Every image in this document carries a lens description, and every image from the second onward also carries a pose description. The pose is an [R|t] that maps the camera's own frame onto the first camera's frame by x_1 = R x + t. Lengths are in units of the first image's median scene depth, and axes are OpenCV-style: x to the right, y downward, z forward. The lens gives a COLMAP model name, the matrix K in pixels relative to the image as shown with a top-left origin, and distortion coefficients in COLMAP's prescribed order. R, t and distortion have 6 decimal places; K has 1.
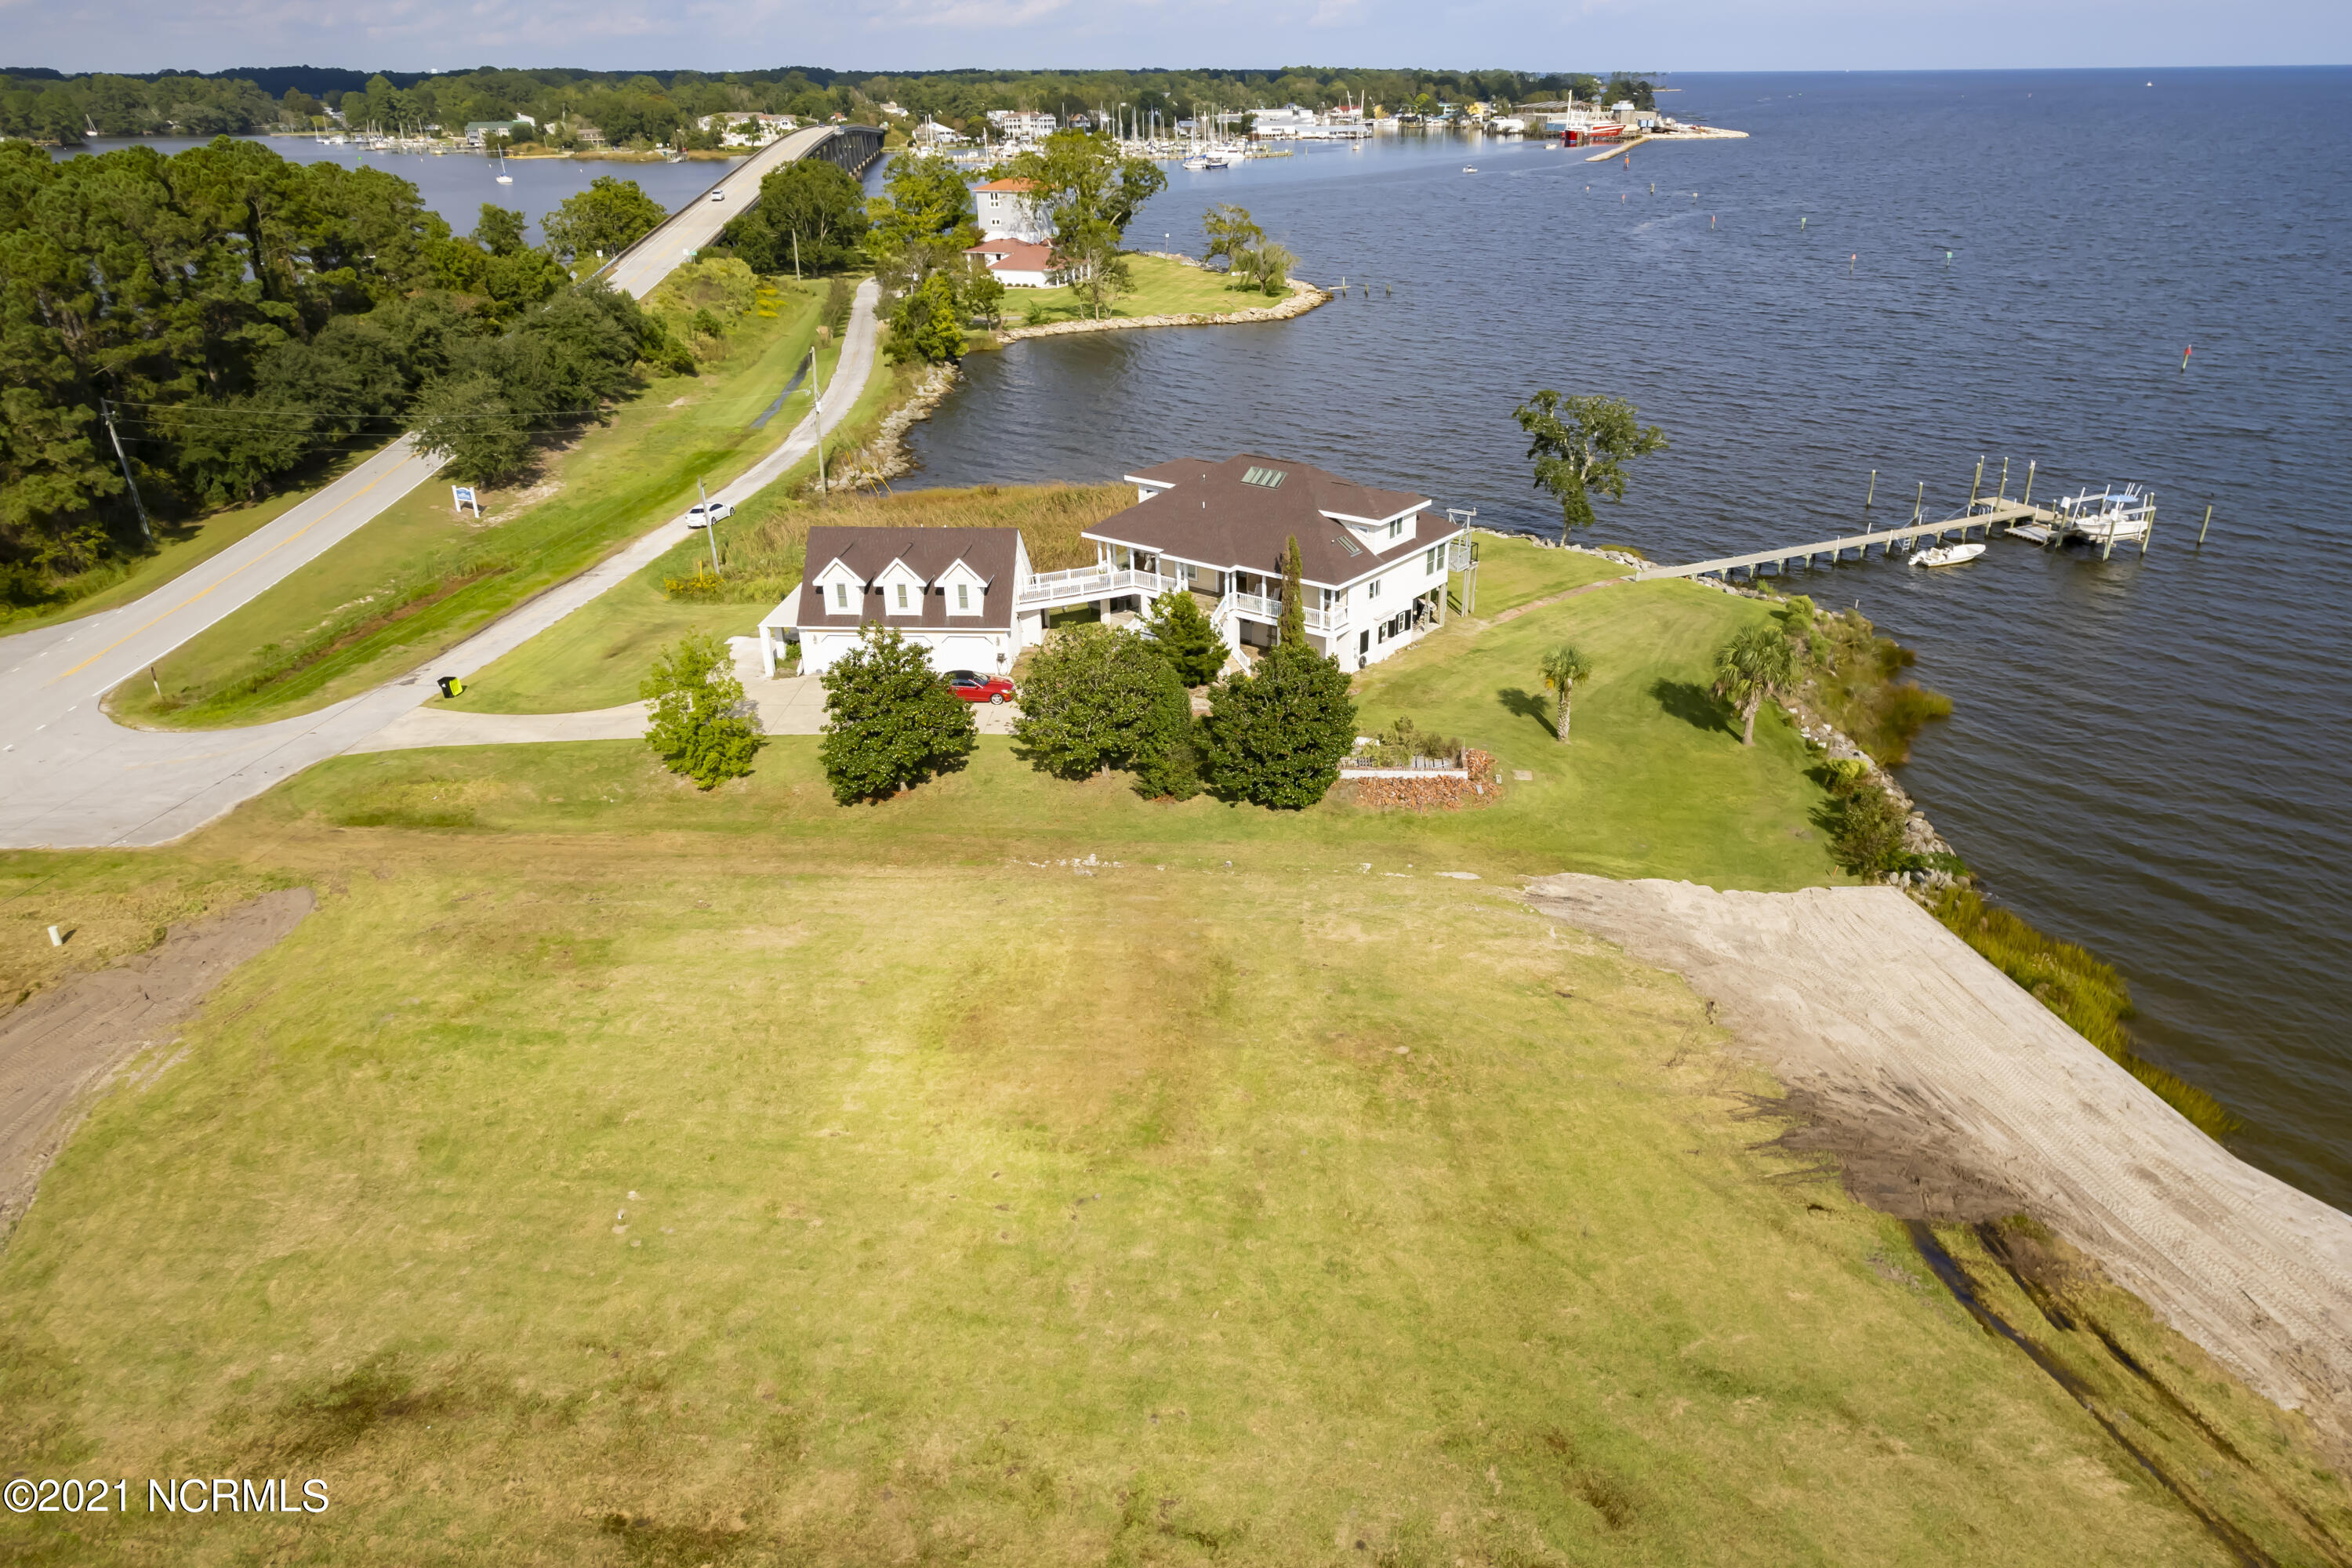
lens RADIAL K [[1538.9, 0, 1225.6], [0, 1538.9, 812.5], [0, 0, 1]] dist [0.010324, 0.001283]
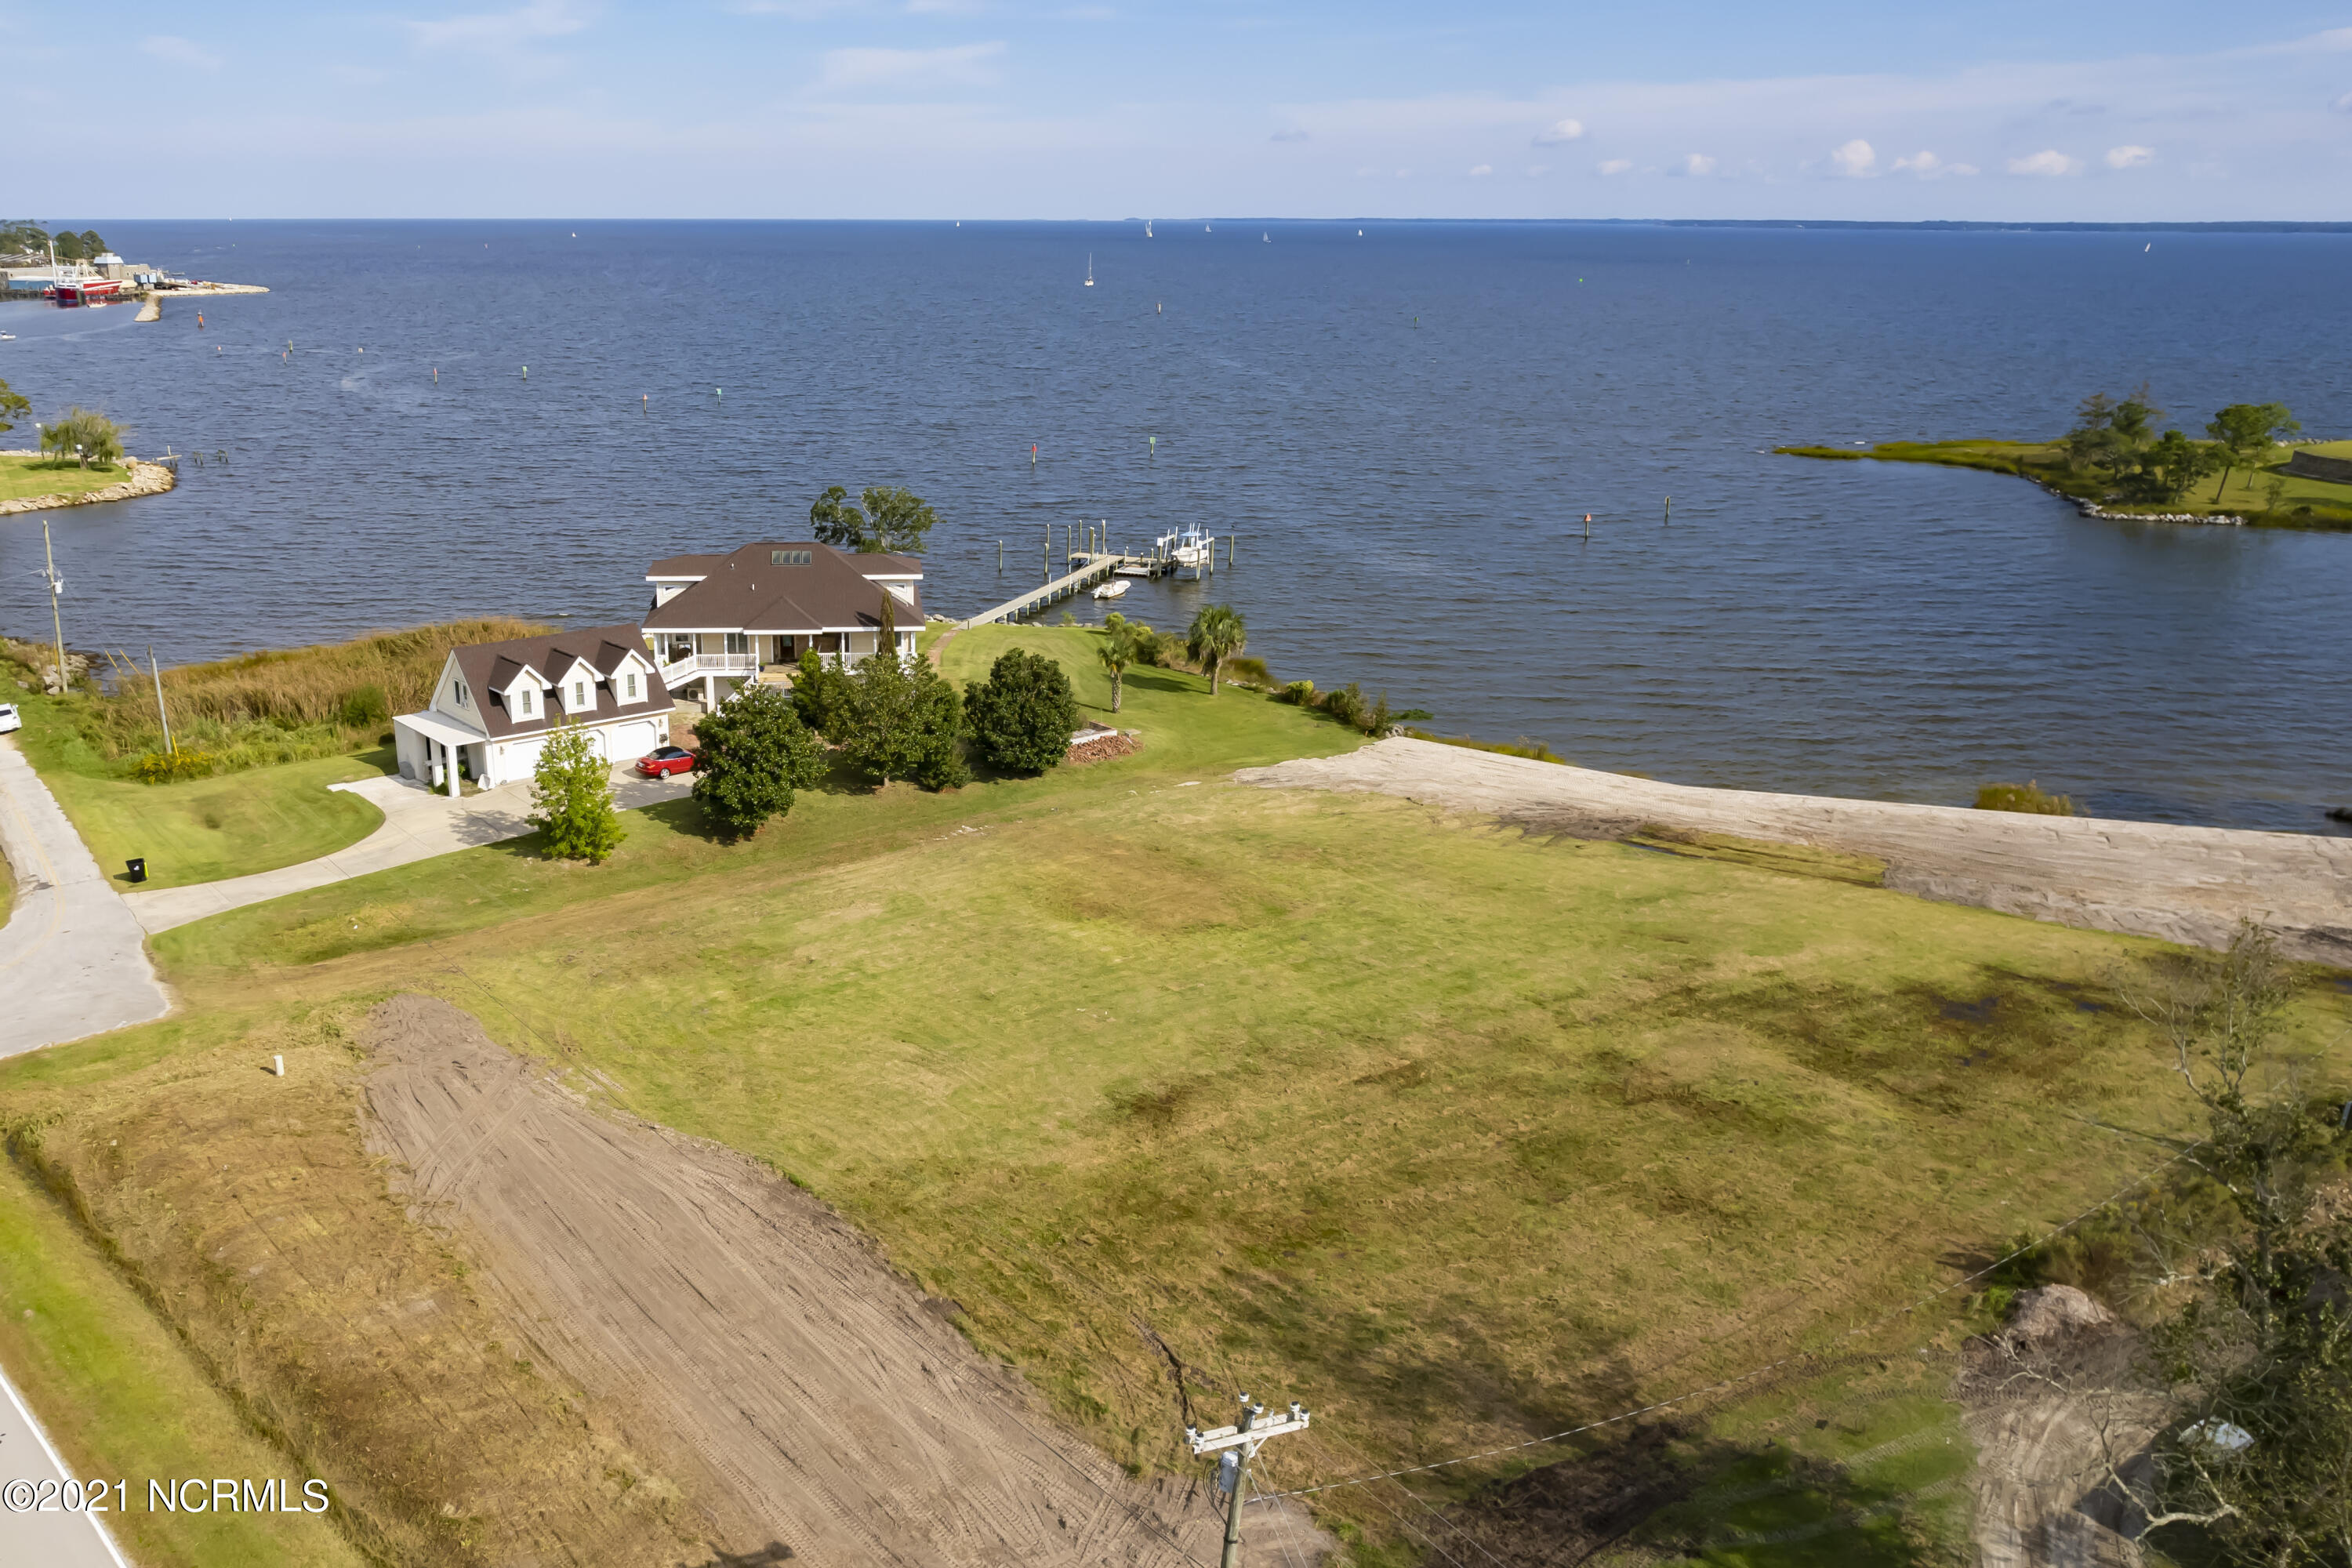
lens RADIAL K [[1884.8, 0, 1004.2], [0, 1884.8, 859.2], [0, 0, 1]] dist [-0.019331, 0.003801]
pose [[0.760028, -0.202422, 0.617562, -0.735161], [0.274543, 0.961305, -0.022785, 0.070927], [-0.589053, 0.186865, 0.786192, -0.150763]]
